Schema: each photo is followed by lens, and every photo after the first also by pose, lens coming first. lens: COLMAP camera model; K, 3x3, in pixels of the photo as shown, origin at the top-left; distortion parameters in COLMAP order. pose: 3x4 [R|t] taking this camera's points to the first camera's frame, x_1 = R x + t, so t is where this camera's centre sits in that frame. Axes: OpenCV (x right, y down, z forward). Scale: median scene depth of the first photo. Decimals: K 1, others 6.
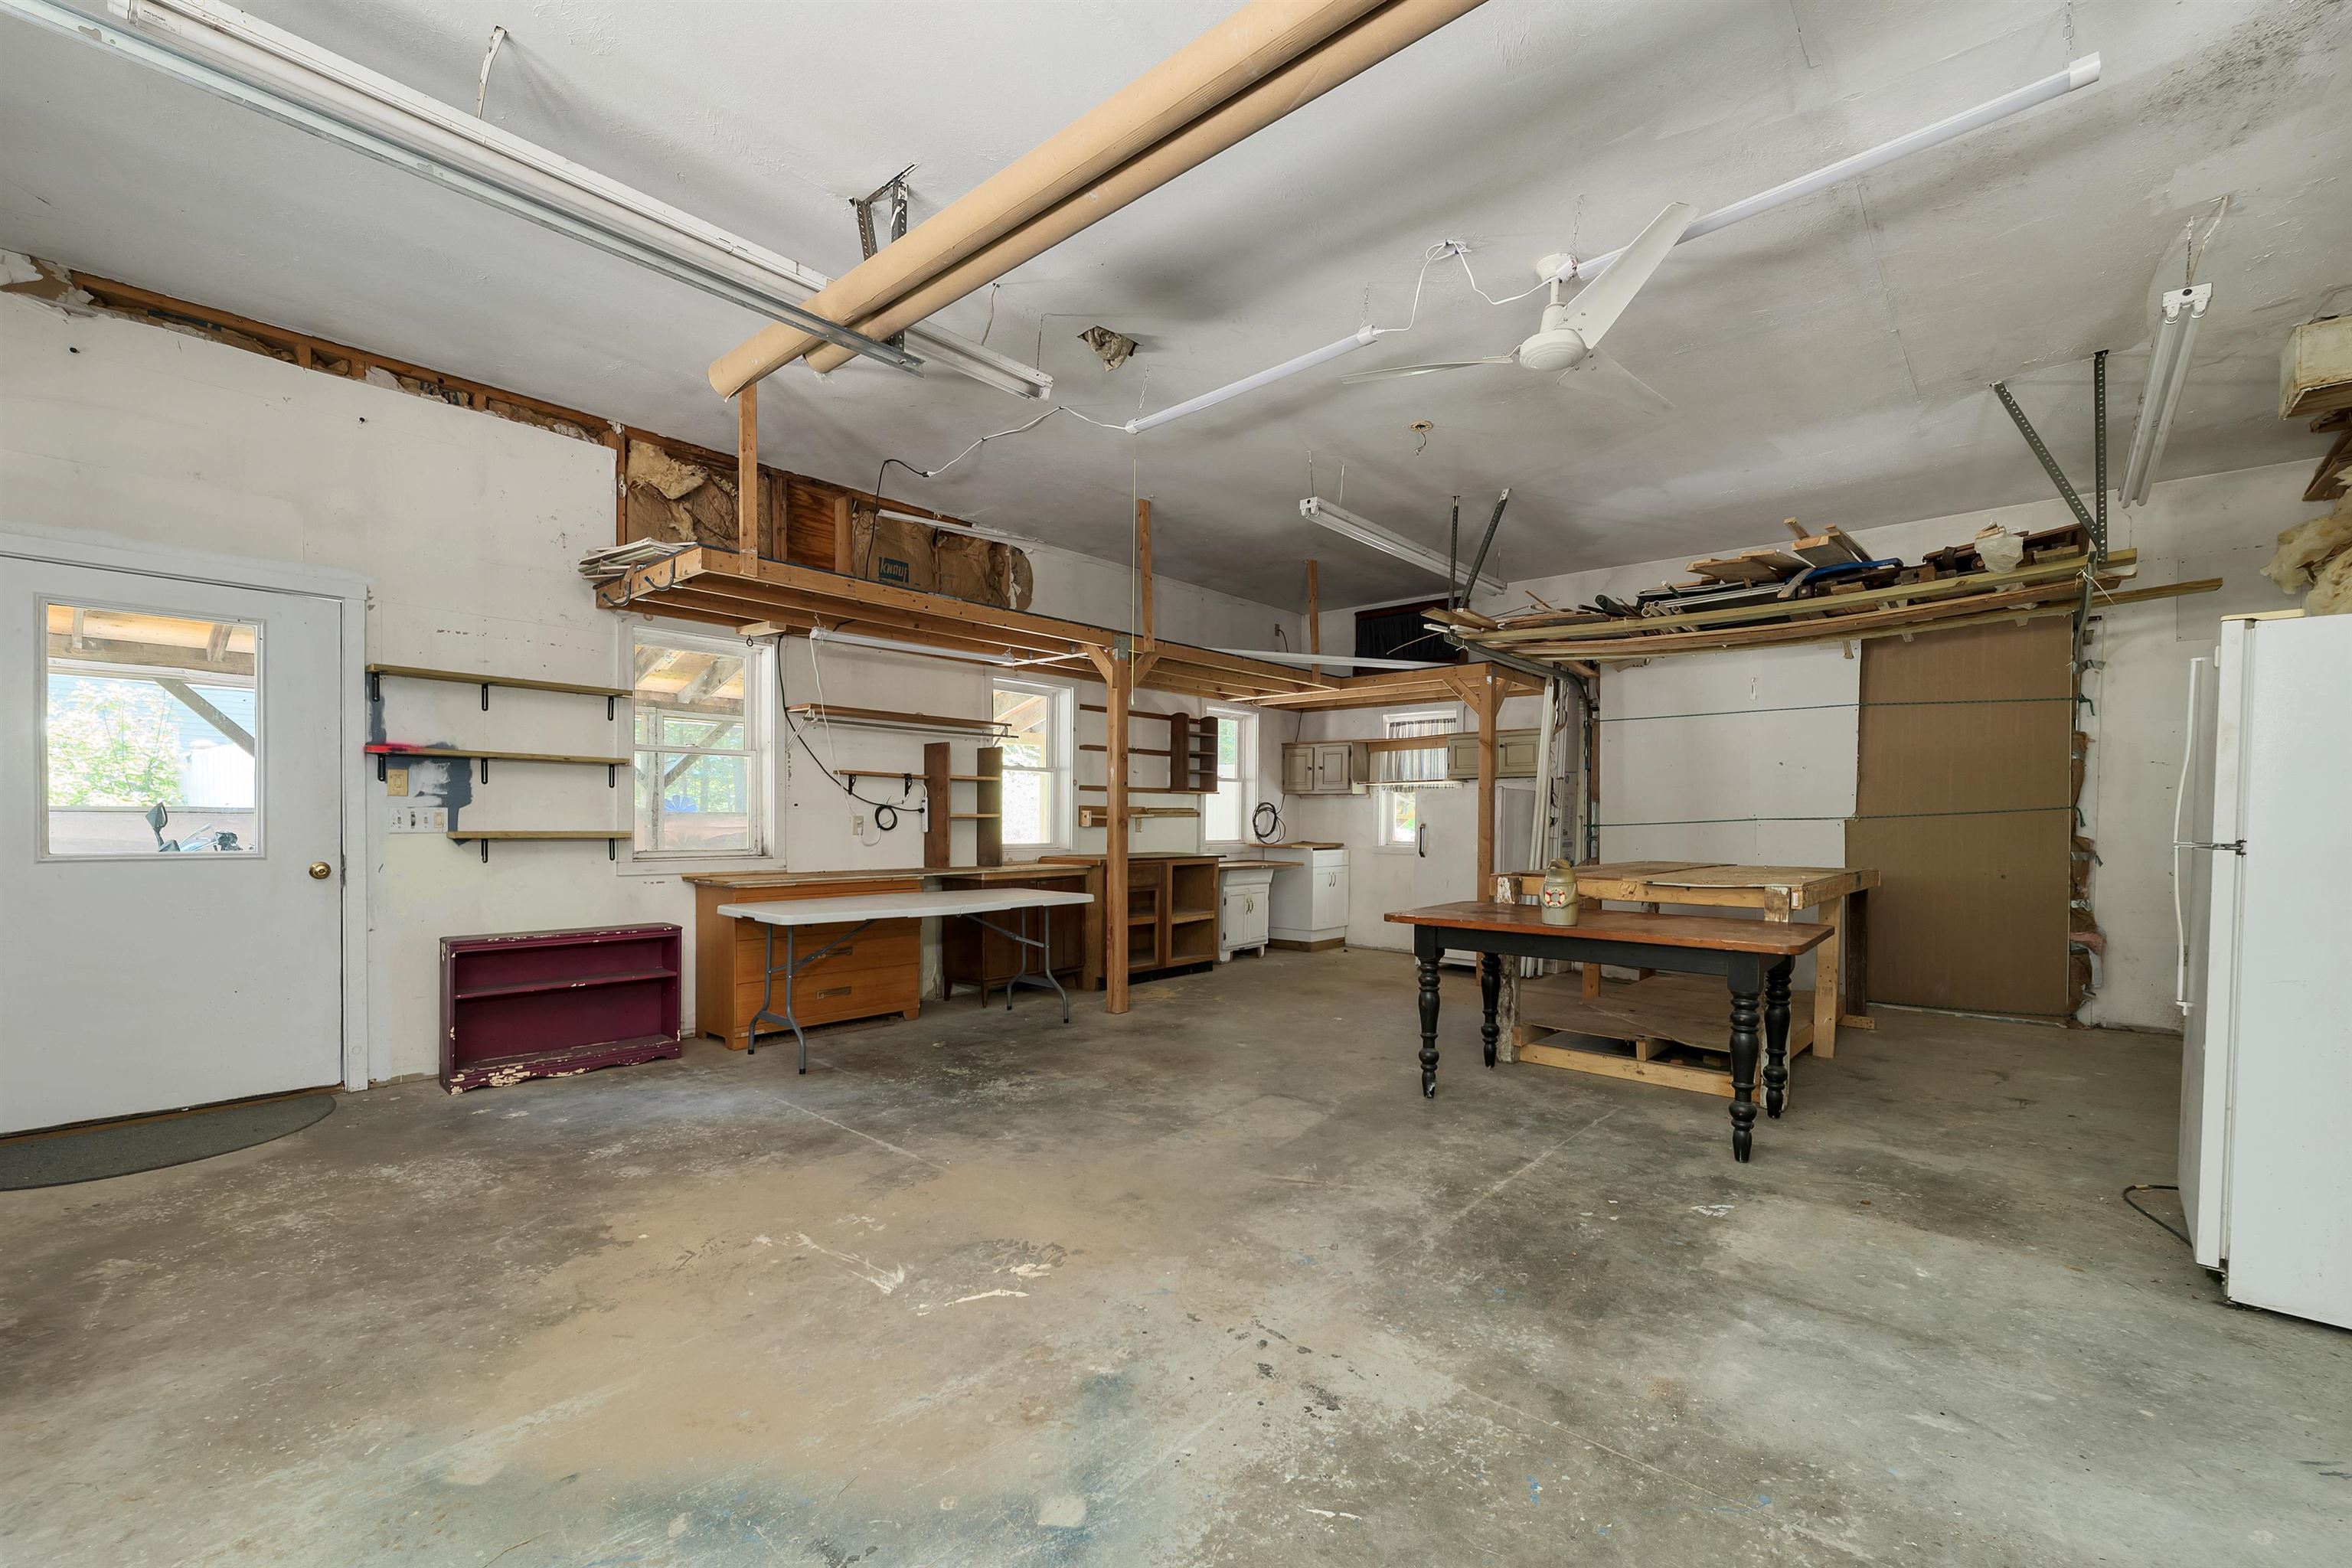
lens RADIAL K [[966.3, 0, 1205.6], [0, 966.3, 831.3], [0, 0, 1]] dist [0.003462, -0.000037]
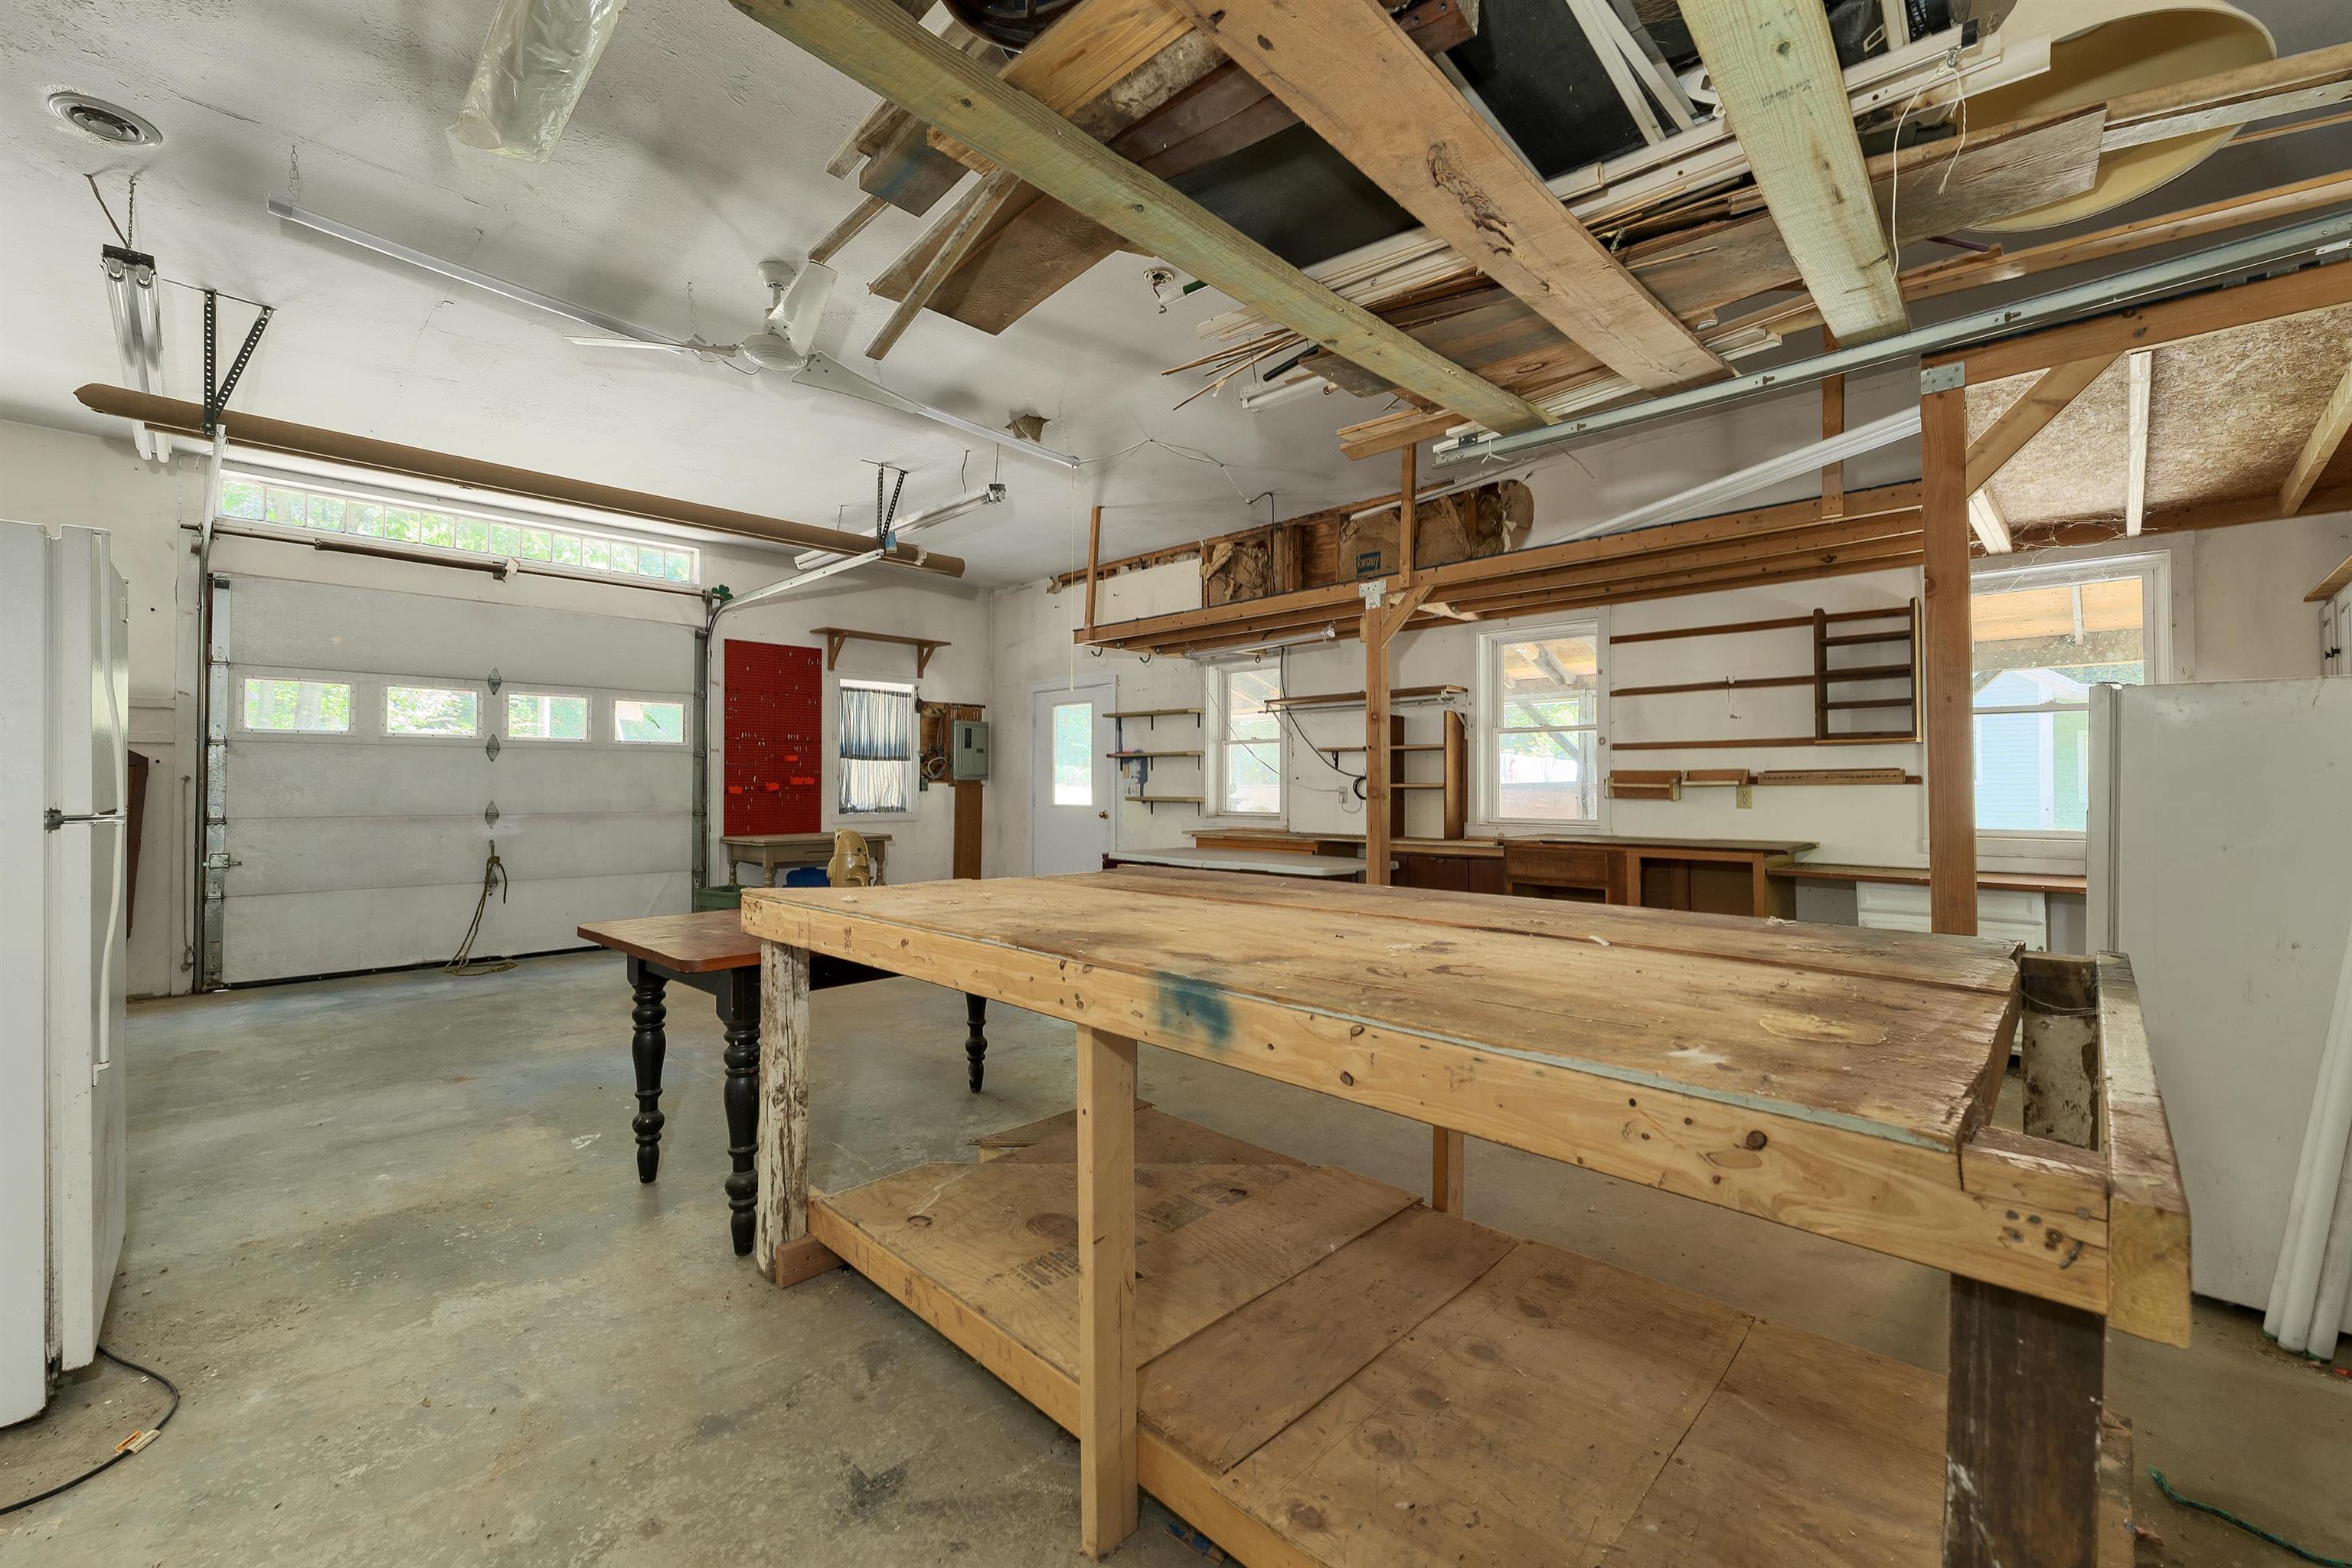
lens RADIAL K [[966.3, 0, 1180.0], [0, 966.3, 778.9], [0, 0, 1]] dist [0.003462, -0.000037]
pose [[-0.058509, -0.012281, -0.998211, 0.999840], [-0.012735, 0.999852, -0.011554, -0.011862], [0.998206, 0.012036, -0.058657, 1.089855]]
